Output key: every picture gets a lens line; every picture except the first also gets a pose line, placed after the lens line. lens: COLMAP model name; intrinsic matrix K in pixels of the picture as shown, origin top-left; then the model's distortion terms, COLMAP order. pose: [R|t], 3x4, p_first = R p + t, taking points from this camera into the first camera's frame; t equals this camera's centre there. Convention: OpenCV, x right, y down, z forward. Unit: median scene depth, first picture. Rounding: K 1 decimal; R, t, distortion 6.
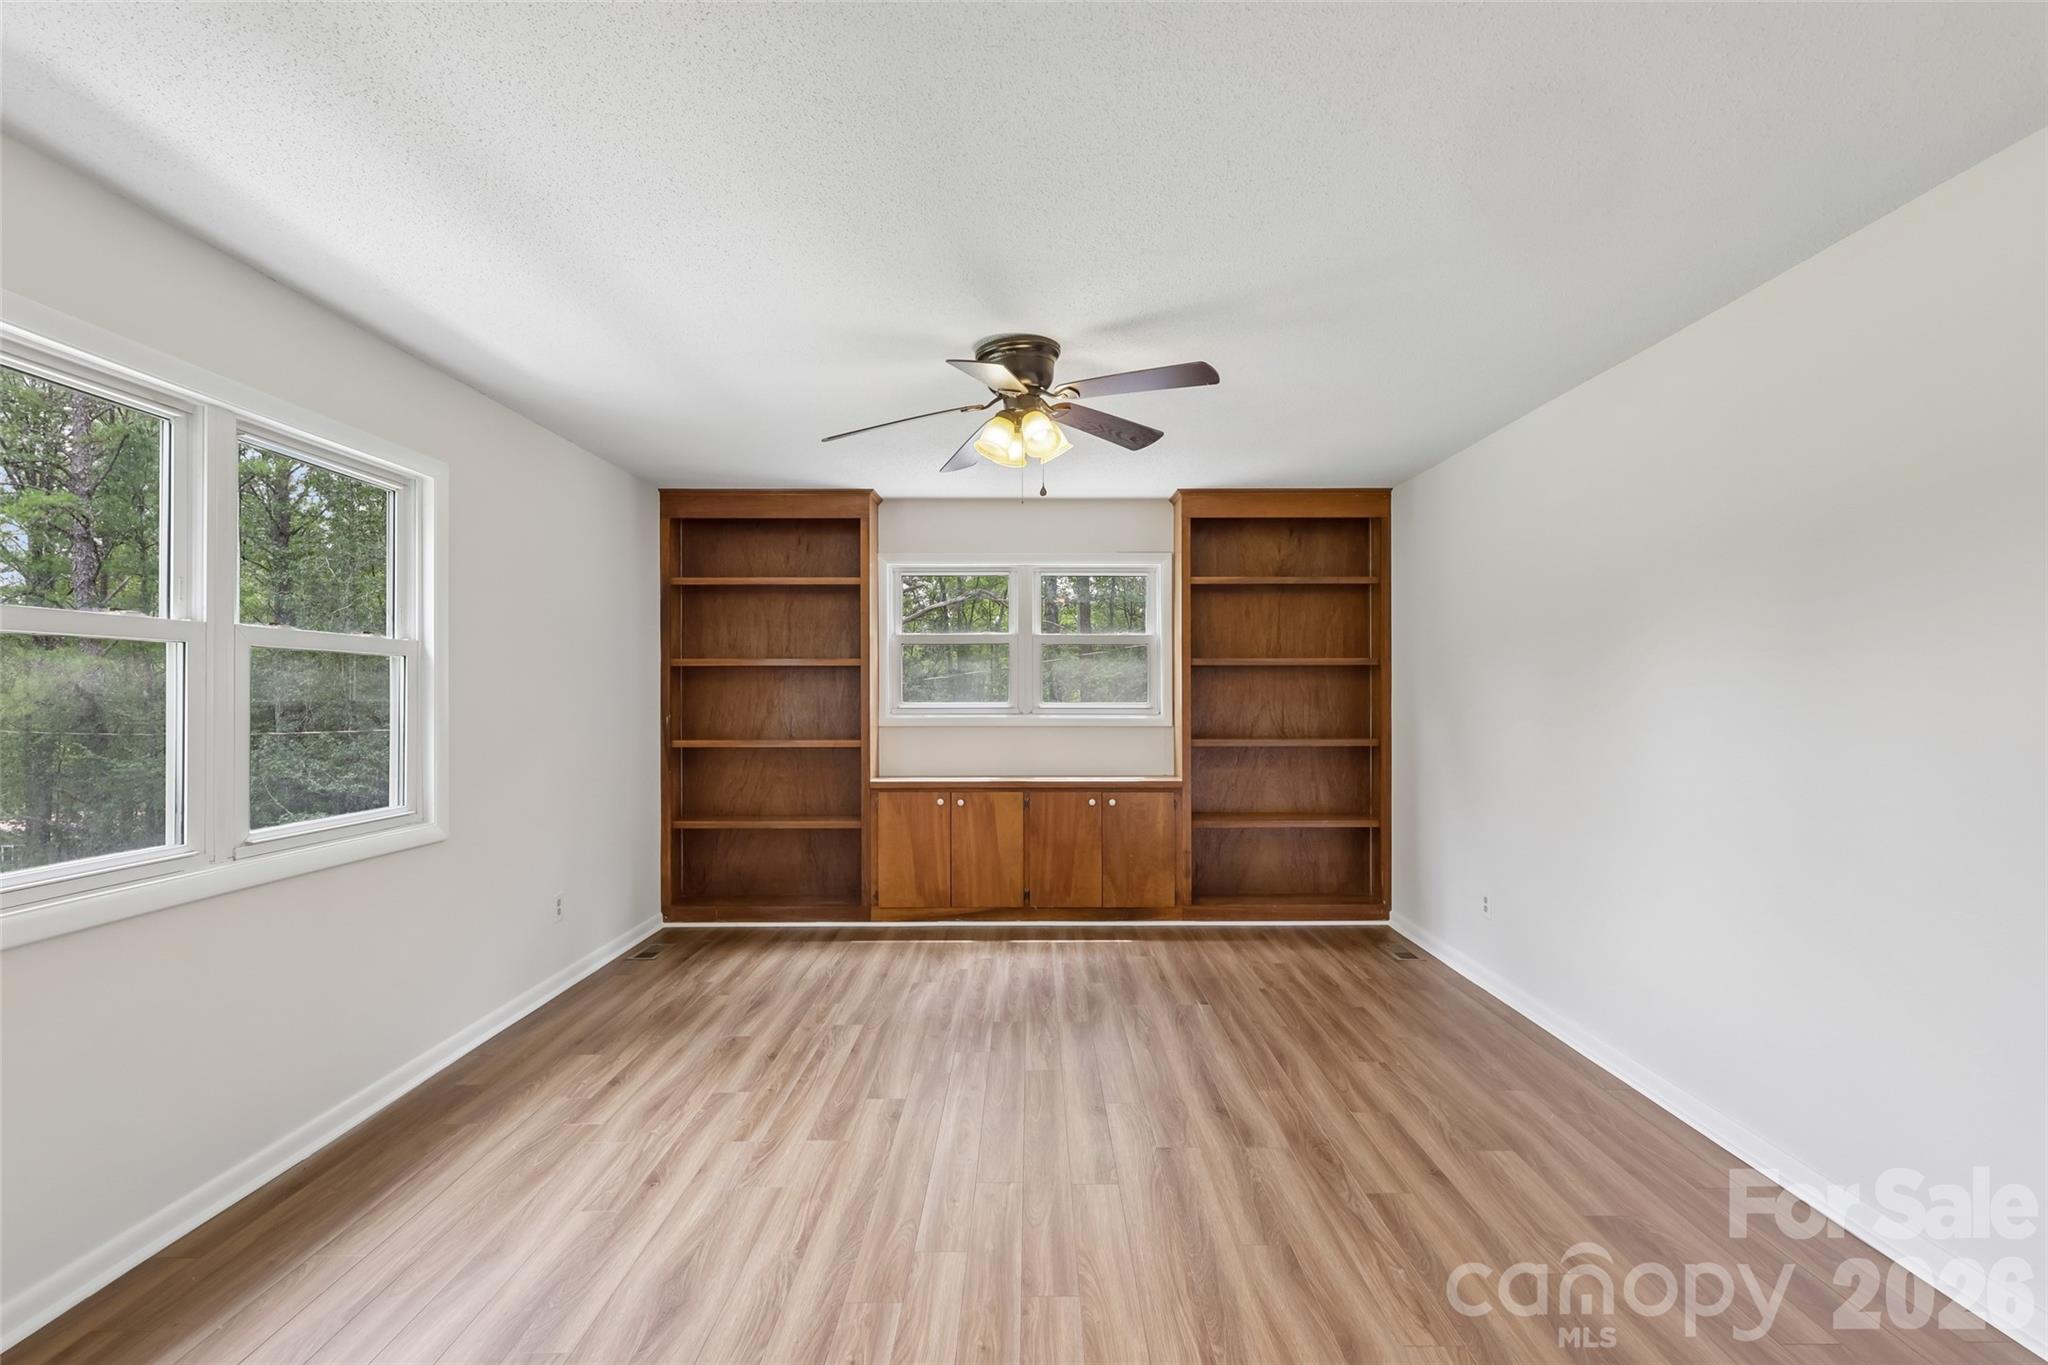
lens RADIAL K [[955.1, 0, 1030.5], [0, 955.1, 686.1], [0, 0, 1]] dist [0.000252, 0.001213]
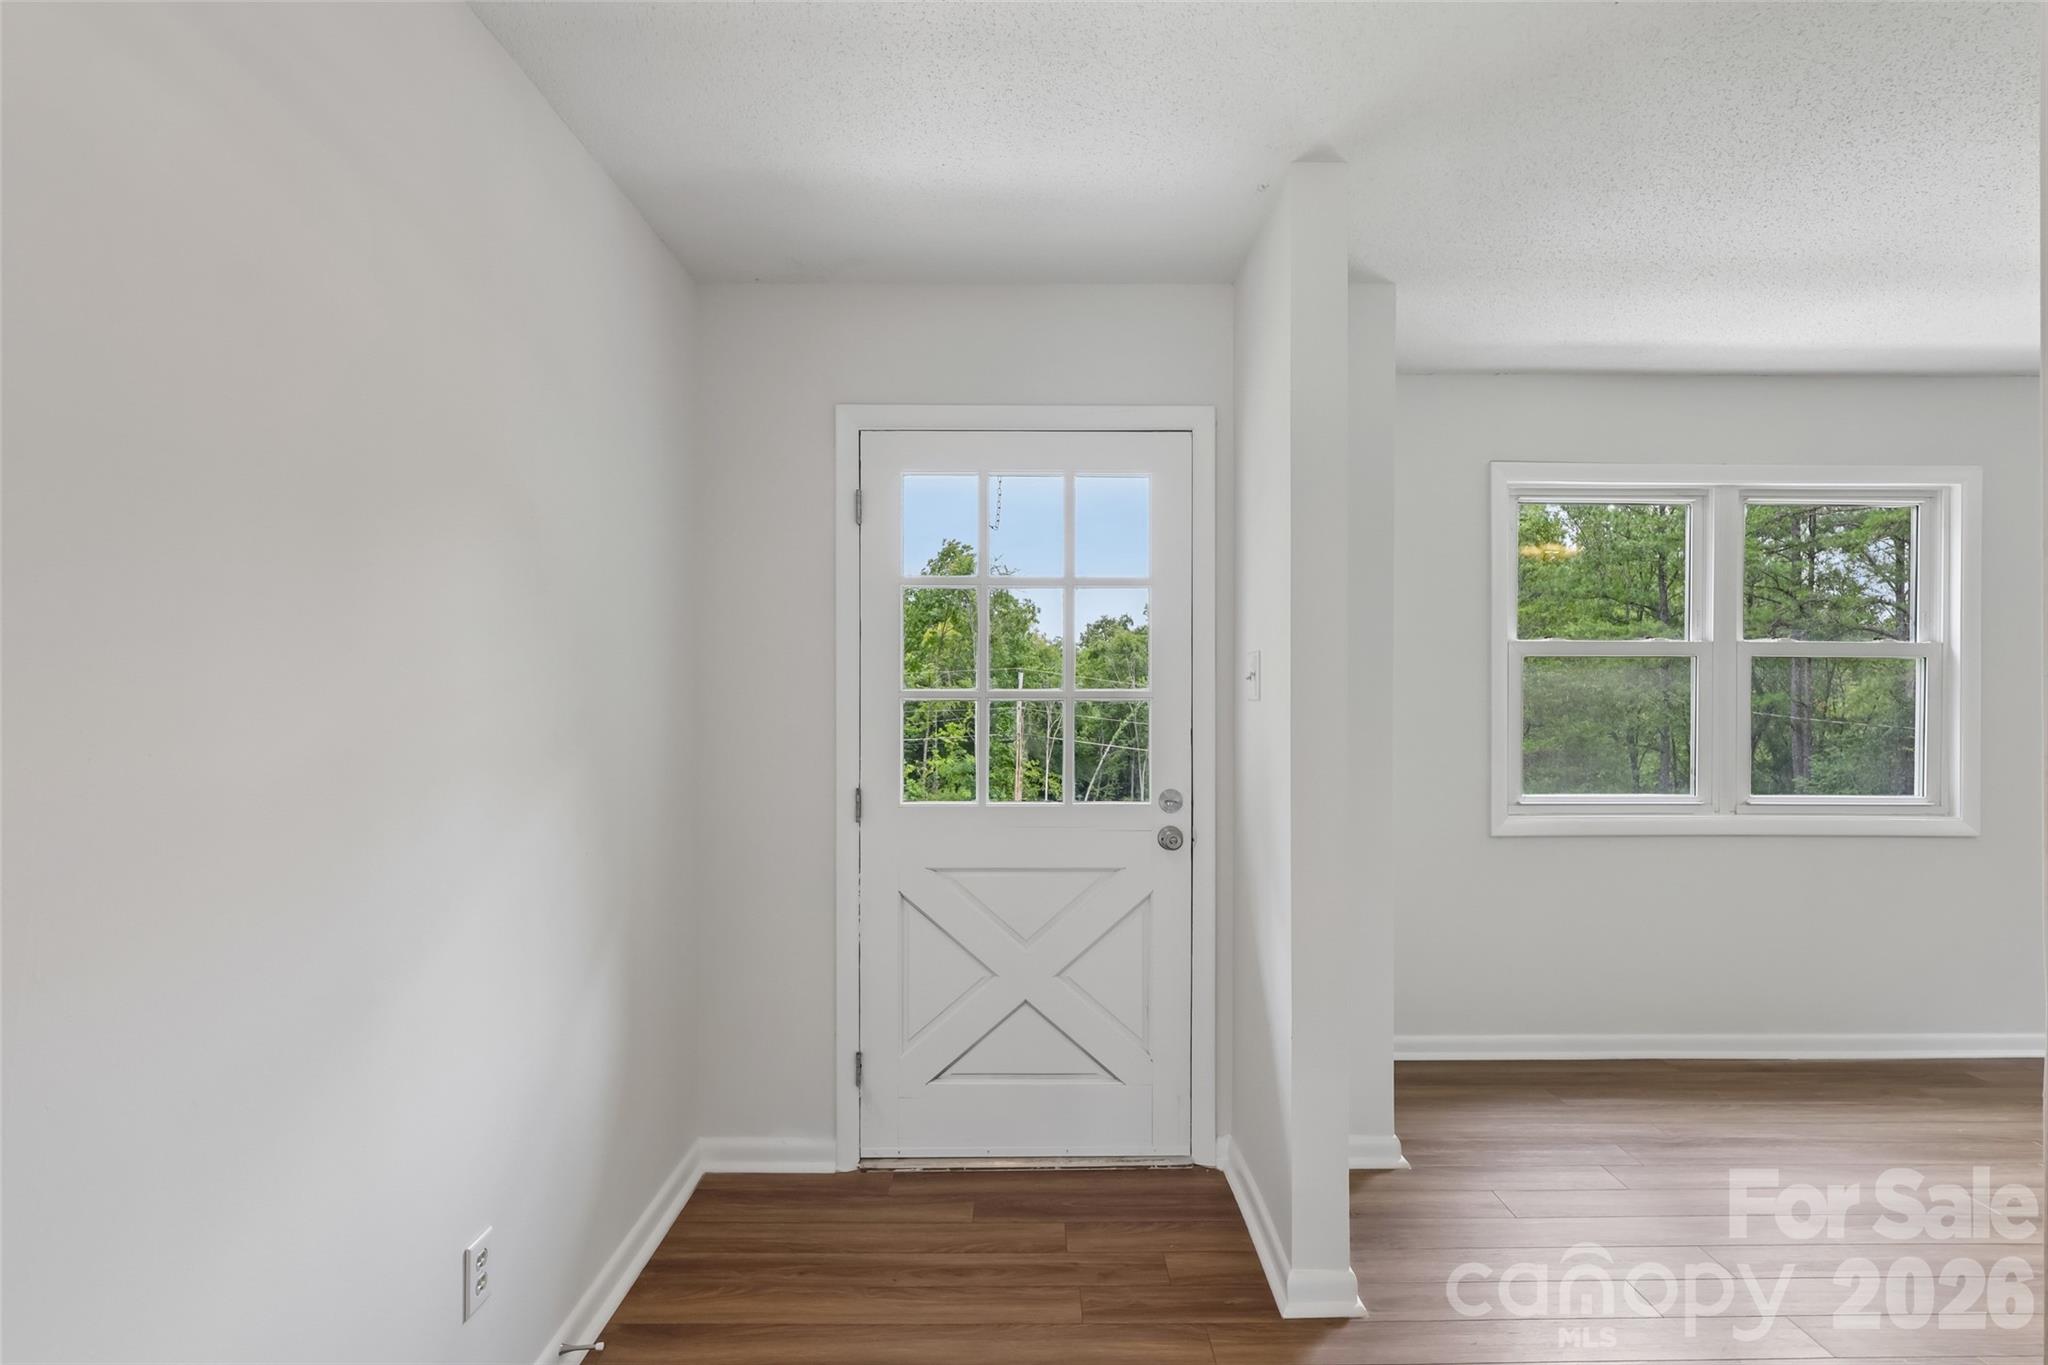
lens RADIAL K [[955.1, 0, 1038.0], [0, 955.1, 693.9], [0, 0, 1]] dist [0.000252, 0.001213]
pose [[0.008532, 0.006649, -0.999941, 0.403528], [0.003678, 0.999971, 0.006680, -0.001807], [0.999957, -0.003734, 0.008508, -0.006576]]
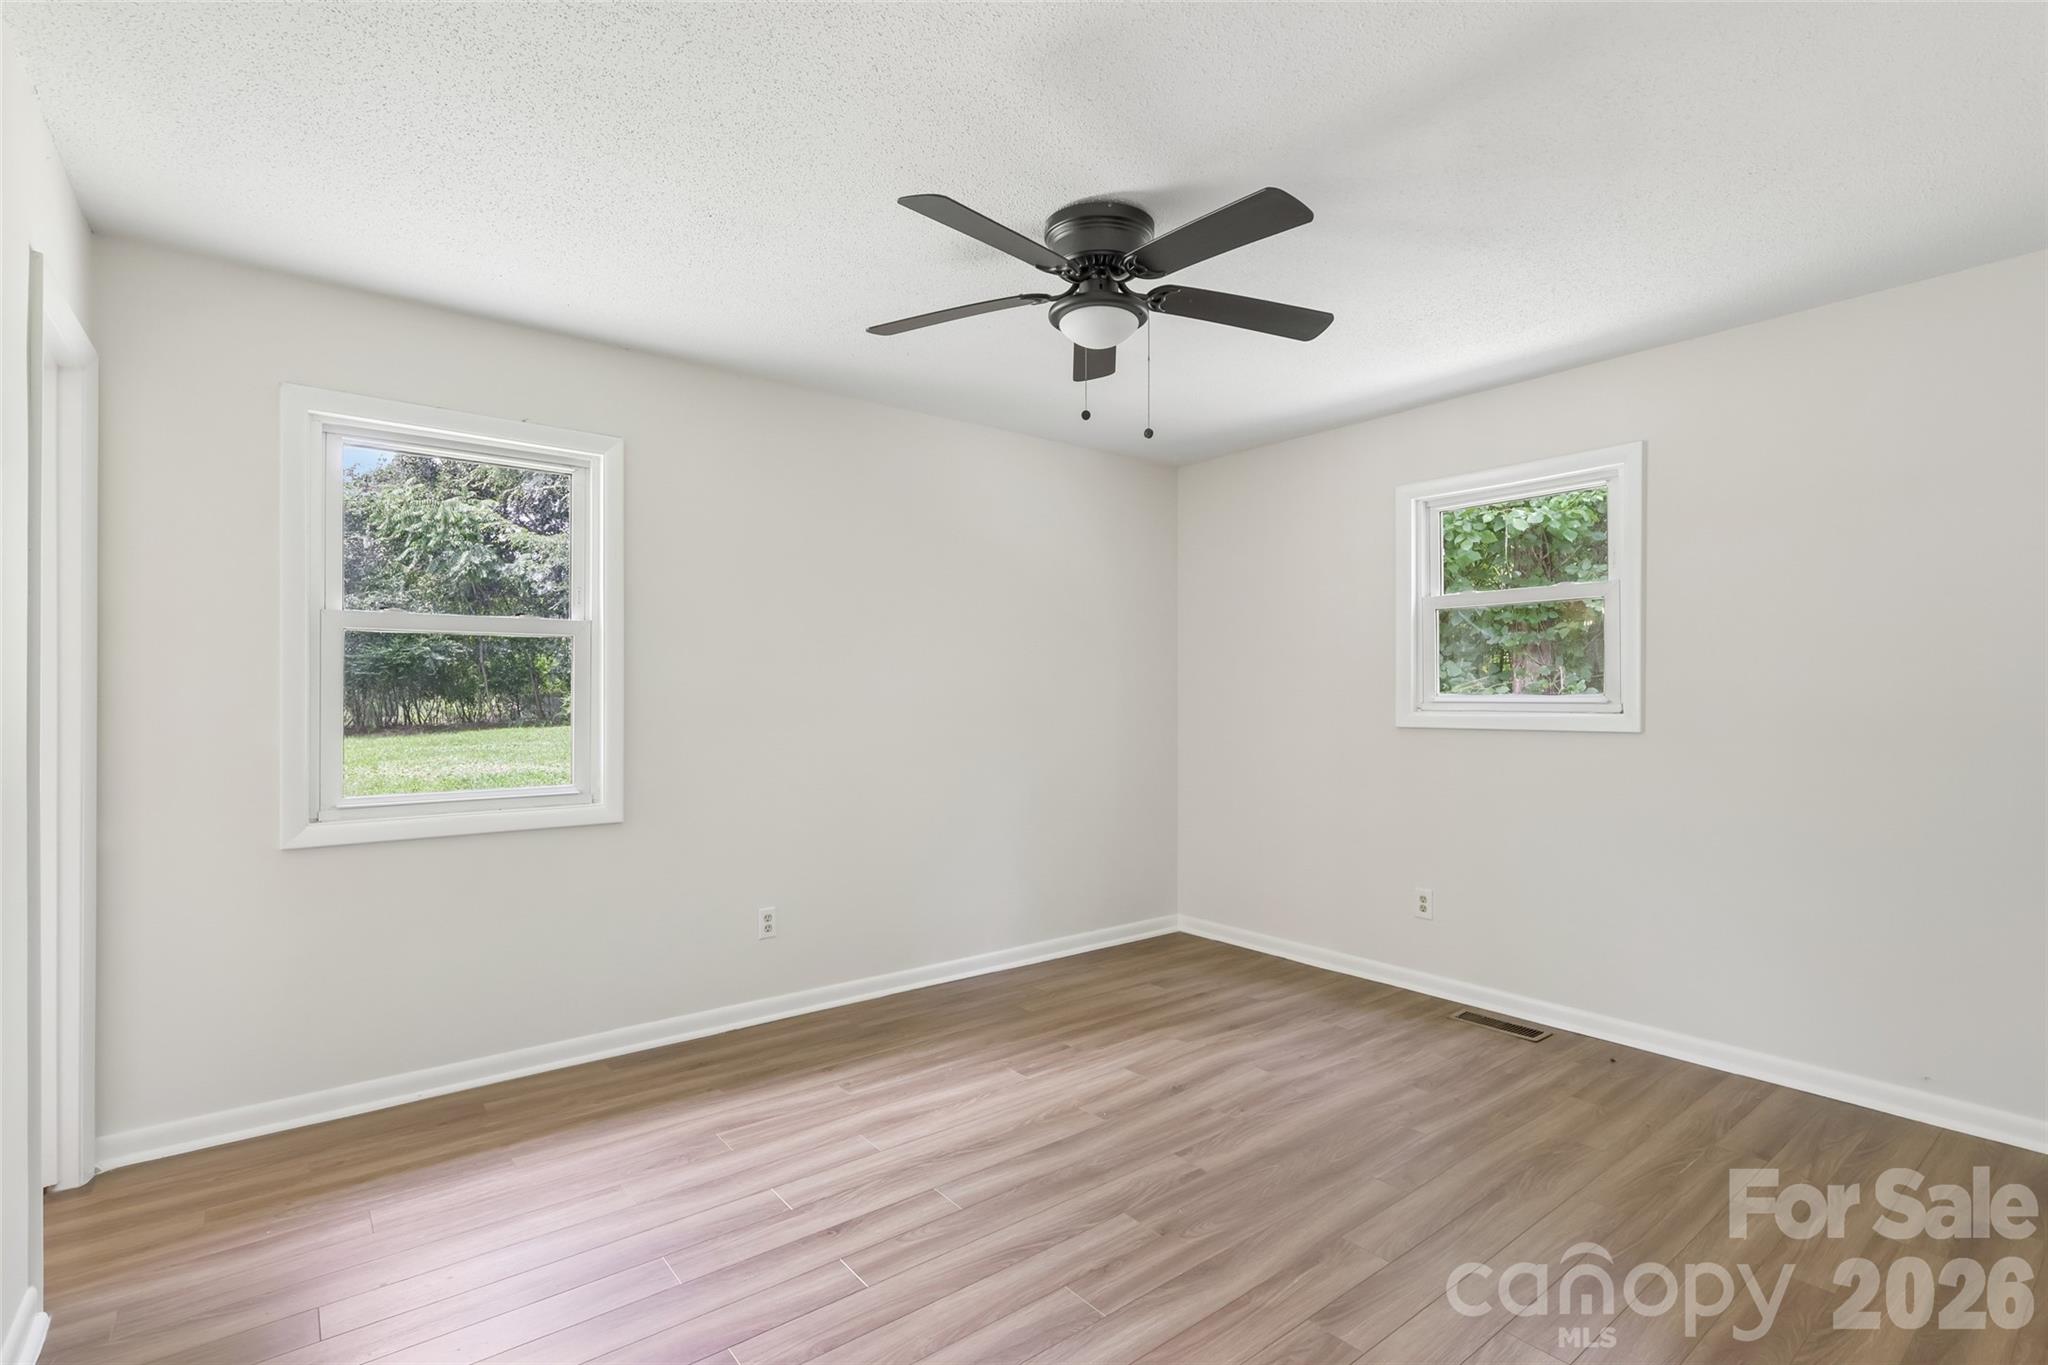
lens RADIAL K [[955.1, 0, 1028.7], [0, 955.1, 686.3], [0, 0, 1]] dist [0.000252, 0.001213]
pose [[0.622468, 0.013892, -0.782522, 0.420182], [-0.007224, 0.999902, 0.012005, 0.004359], [0.782612, -0.001820, 0.622507, 0.736227]]
